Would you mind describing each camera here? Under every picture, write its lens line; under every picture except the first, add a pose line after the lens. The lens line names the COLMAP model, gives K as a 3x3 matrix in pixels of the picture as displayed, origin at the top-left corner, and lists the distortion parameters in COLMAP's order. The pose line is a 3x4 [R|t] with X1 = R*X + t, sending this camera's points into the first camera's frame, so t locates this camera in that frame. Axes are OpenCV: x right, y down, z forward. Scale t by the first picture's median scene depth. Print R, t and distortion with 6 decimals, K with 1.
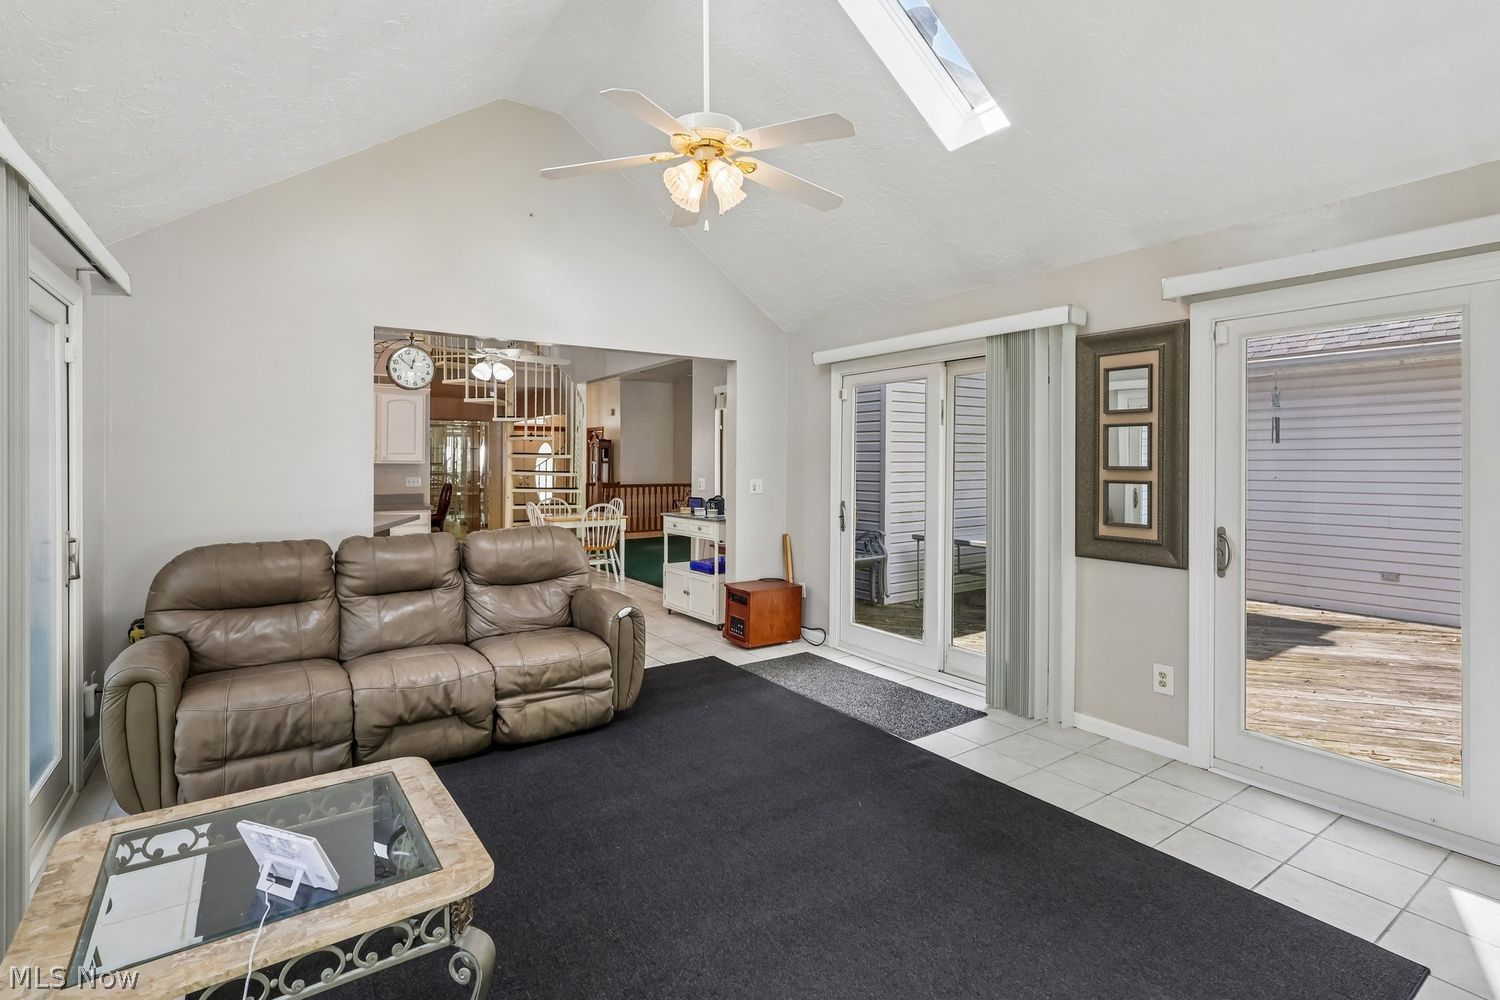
lens RADIAL K [[699.5, 0, 750.2], [0, 699.5, 489.2], [0, 0, 1]] dist [0.001759, -0.000410]
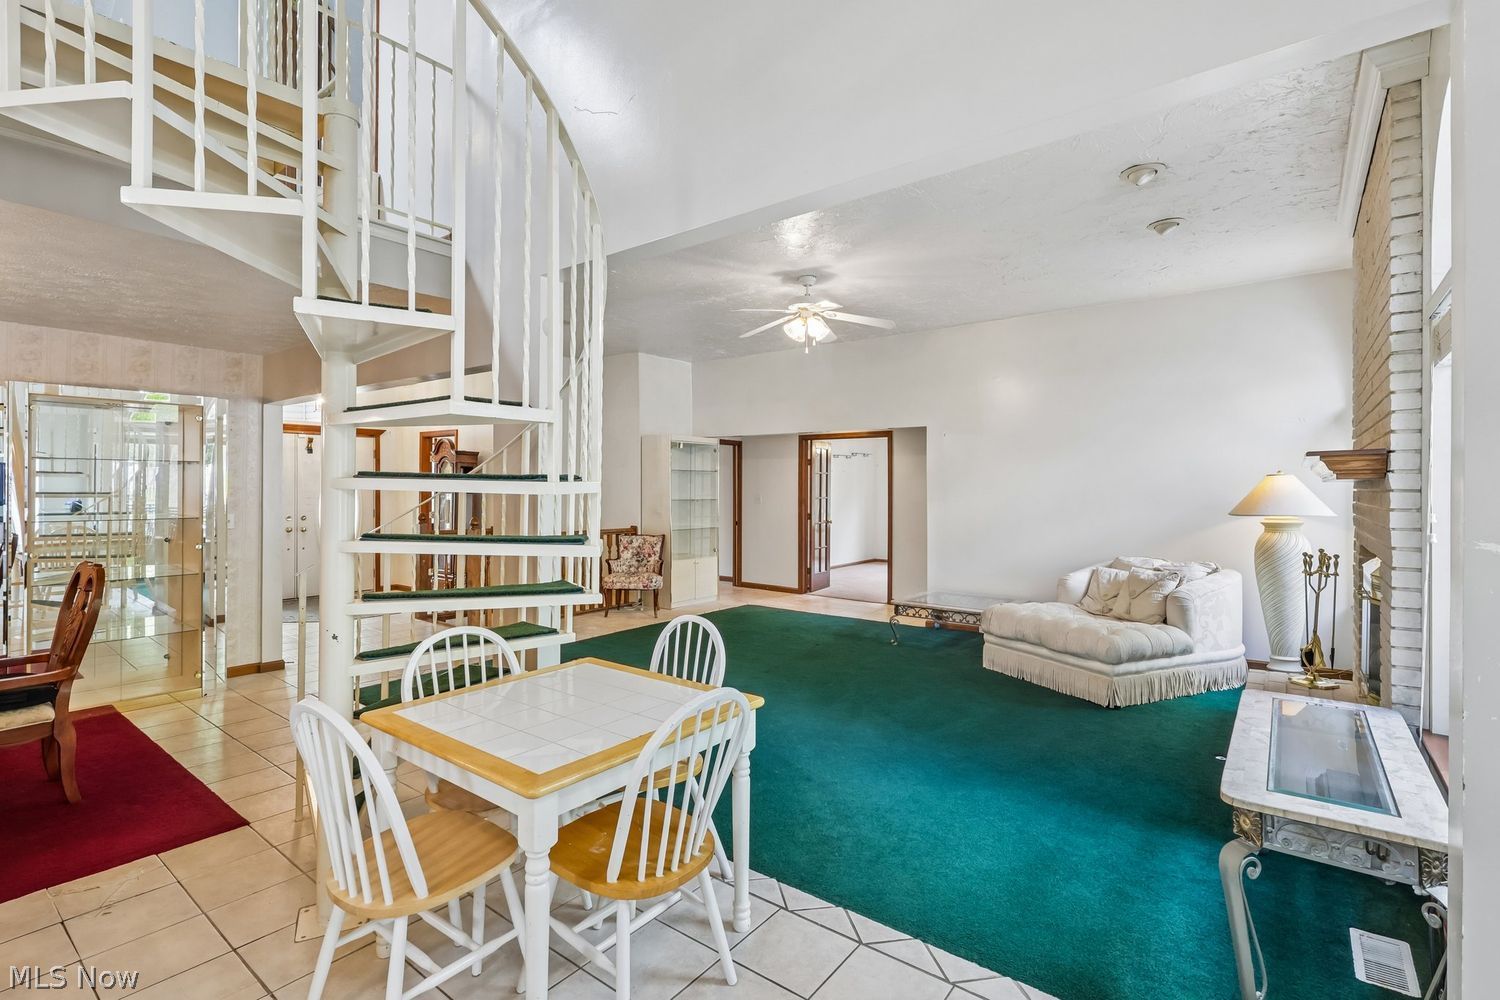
lens RADIAL K [[699.5, 0, 750.2], [0, 699.5, 489.2], [0, 0, 1]] dist [0.001759, -0.000410]
pose [[0.954157, 0.000445, 0.299308, -0.351887], [0.010125, 0.999379, -0.033764, -0.042360], [-0.299137, 0.035247, 0.953559, 0.885596]]
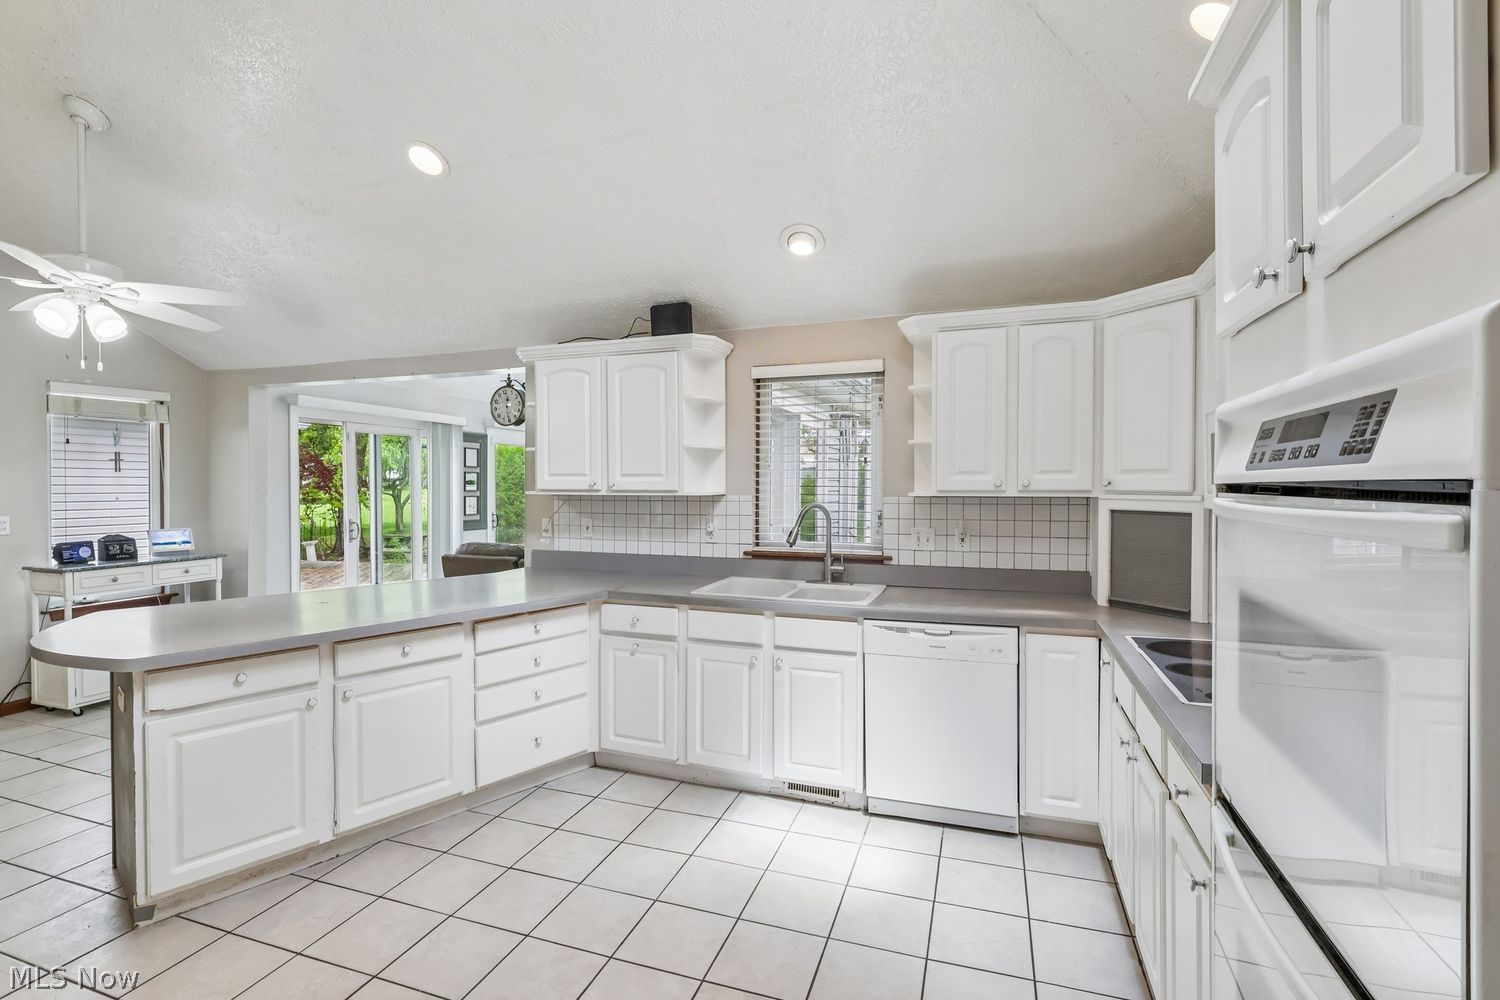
lens RADIAL K [[696.8, 0, 748.8], [0, 696.8, 497.1], [0, 0, 1]] dist [0.000761, 0.000885]
pose [[-0.590152, -0.015731, 0.807139, -0.972446], [0.026184, 0.998911, 0.038614, -0.038269], [-0.806868, 0.043922, -0.589097, 0.824624]]
